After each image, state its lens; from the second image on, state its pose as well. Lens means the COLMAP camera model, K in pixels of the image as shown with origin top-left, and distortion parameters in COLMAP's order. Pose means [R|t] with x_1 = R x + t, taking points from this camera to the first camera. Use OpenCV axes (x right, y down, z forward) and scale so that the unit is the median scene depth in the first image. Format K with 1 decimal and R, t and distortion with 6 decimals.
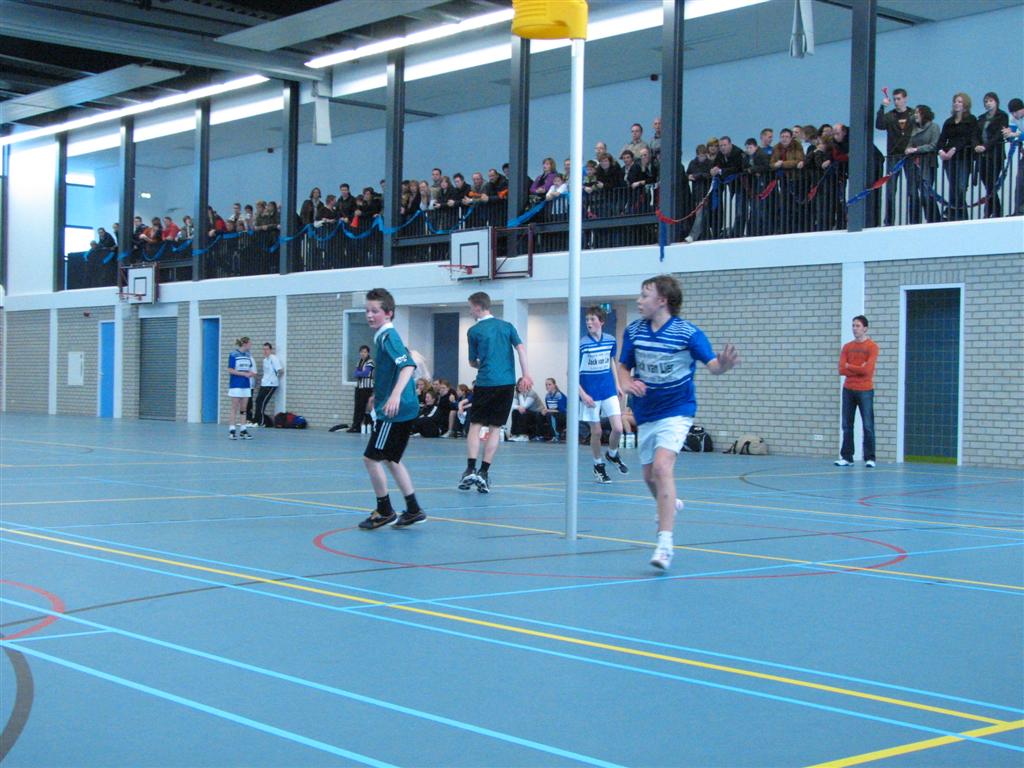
lens RADIAL K [[1596.4, 0, 493.0], [0, 1596.4, 382.2], [0, 0, 1]] dist [-0.051455, 0.582265]
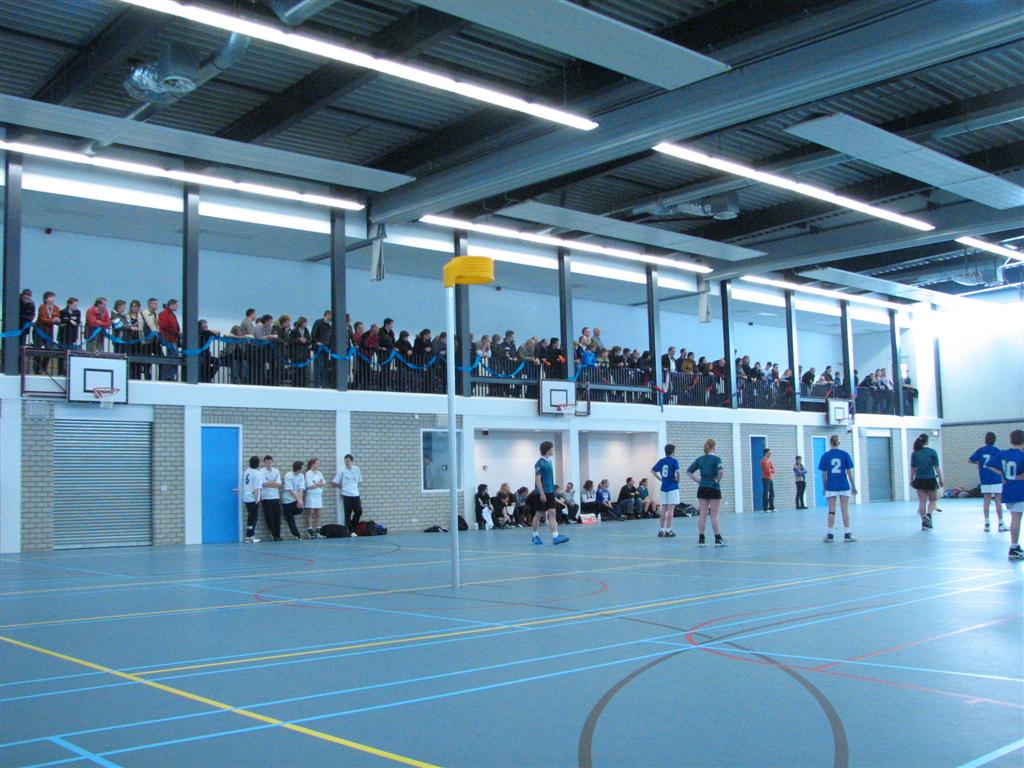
lens RADIAL K [[1080.1, 0, 489.1], [0, 1080.1, 386.2], [0, 0, 1]] dist [-0.163720, 0.200827]
pose [[-0.018468, 0.084338, 0.996266, -0.860975], [0.030723, 0.996013, -0.083747, -0.008113], [-0.999357, 0.029062, -0.020985, 0.937307]]
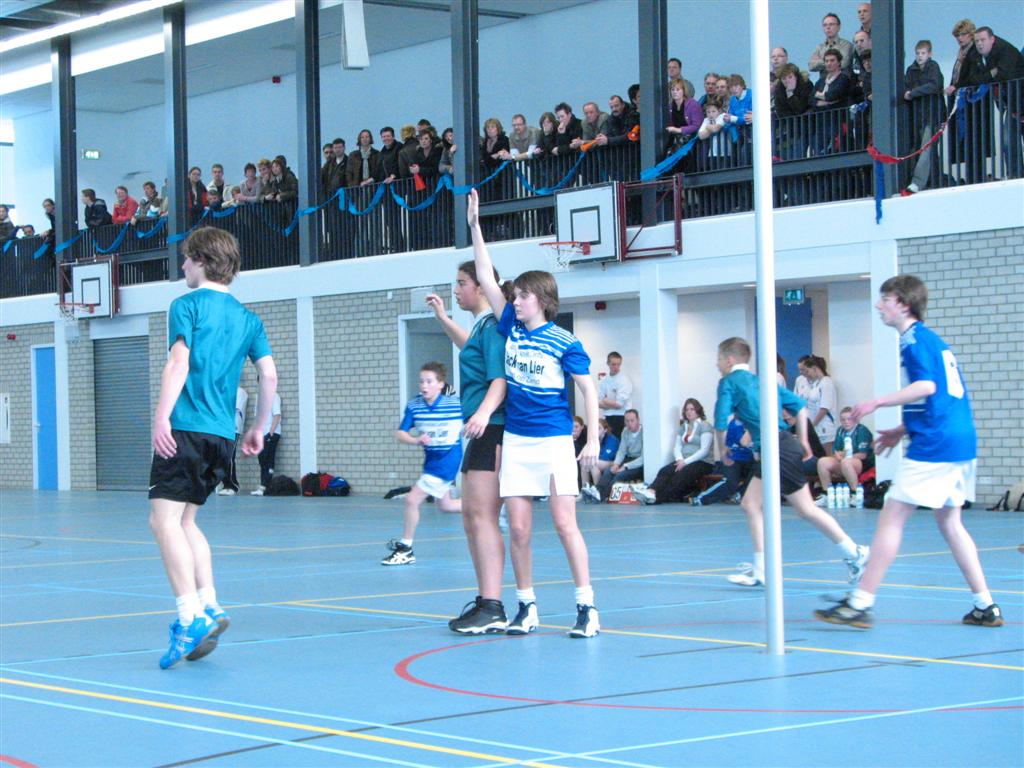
lens RADIAL K [[2353.6, 0, 509.2], [0, 2353.6, 402.5], [0, 0, 1]] dist [0.095113, 0.645010]
pose [[0.998731, -0.037760, -0.033338, -0.016000], [0.037544, 0.999270, -0.007089, -0.000275], [0.033581, 0.005828, 0.999419, 0.018999]]
